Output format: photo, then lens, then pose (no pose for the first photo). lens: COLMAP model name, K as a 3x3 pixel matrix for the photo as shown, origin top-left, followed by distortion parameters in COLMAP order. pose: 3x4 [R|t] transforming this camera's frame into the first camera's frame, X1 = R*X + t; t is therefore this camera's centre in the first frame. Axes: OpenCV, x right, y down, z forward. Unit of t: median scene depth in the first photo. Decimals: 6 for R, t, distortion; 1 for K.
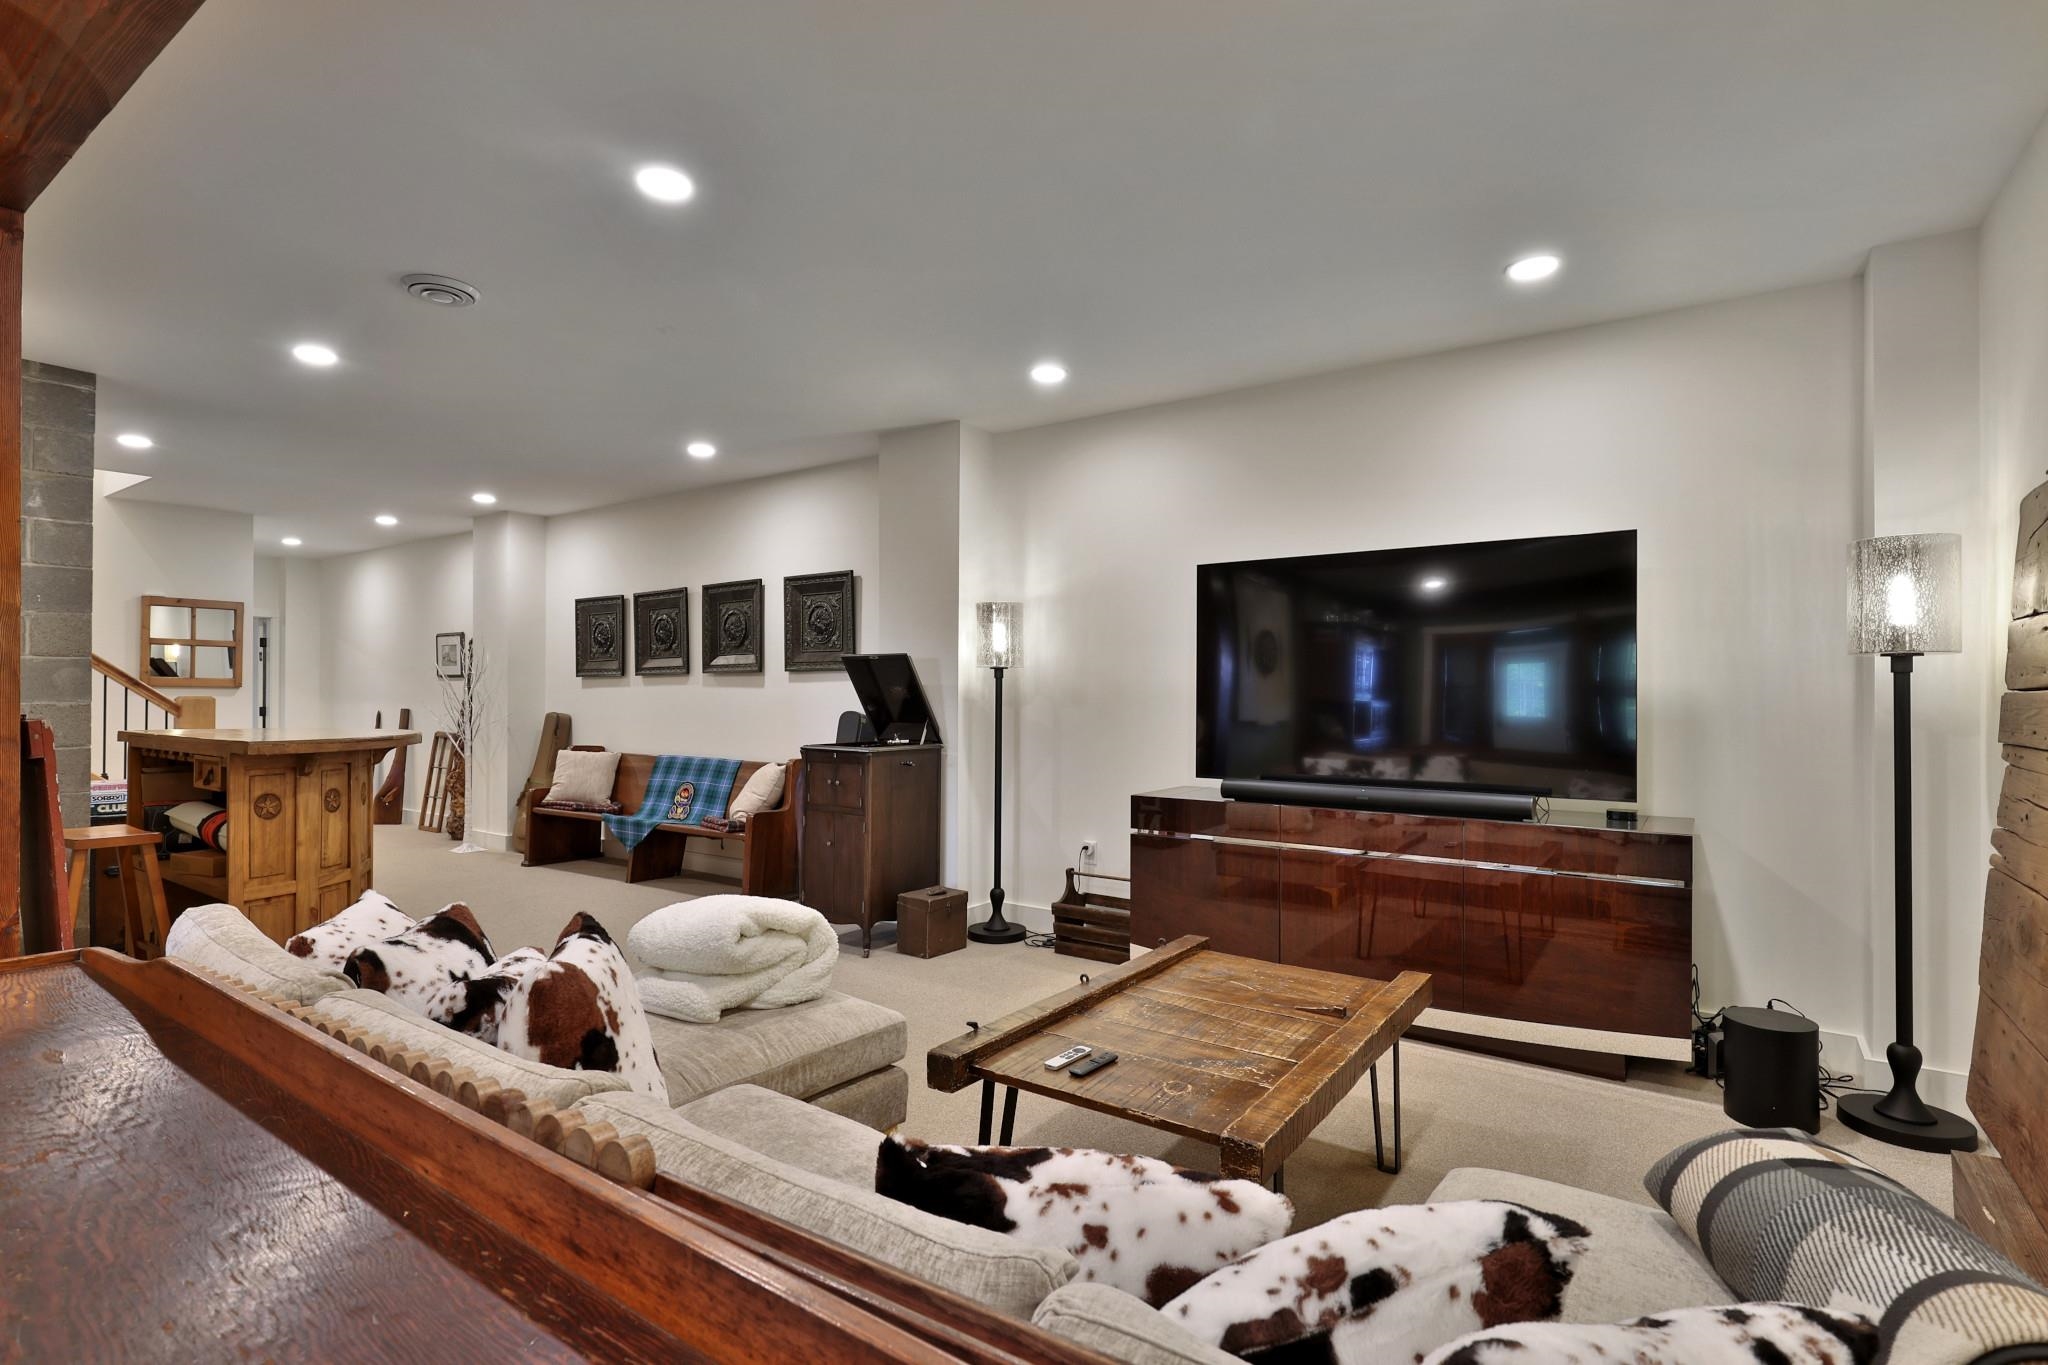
lens RADIAL K [[973.9, 0, 1024.0], [0, 973.9, 682.5], [0, 0, 1]] dist [-0.000240, -0.000272]
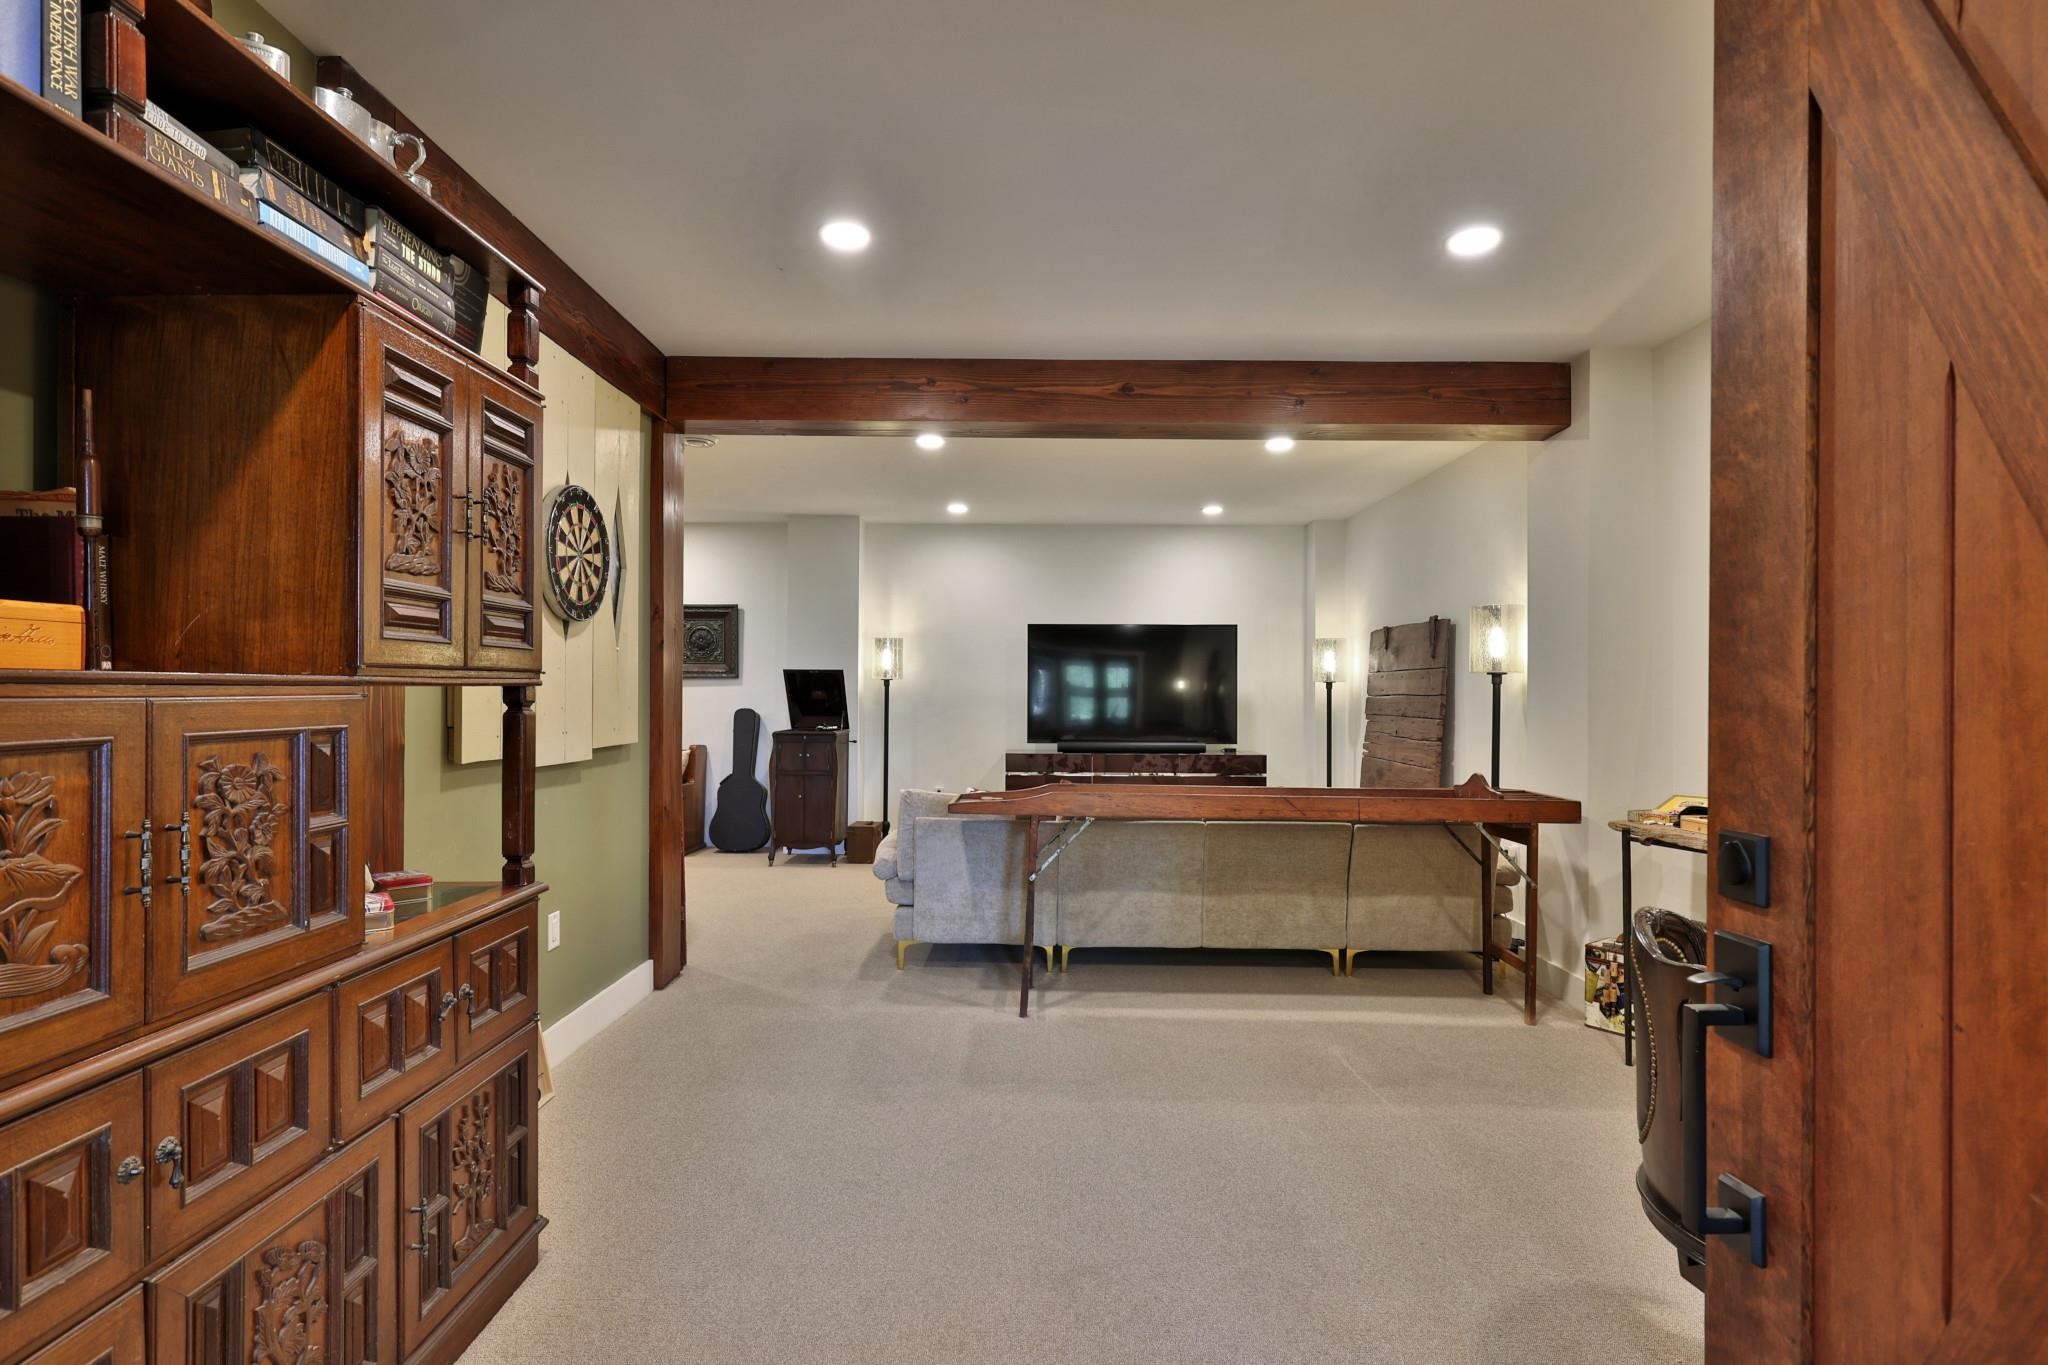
lens RADIAL K [[973.9, 0, 1024.0], [0, 973.9, 682.5], [0, 0, 1]] dist [-0.000240, -0.000272]
pose [[0.828639, 0.003831, 0.559770, -0.721444], [-0.007477, 0.999963, 0.004225, -0.018107], [-0.559734, -0.007687, 0.828637, -0.416997]]
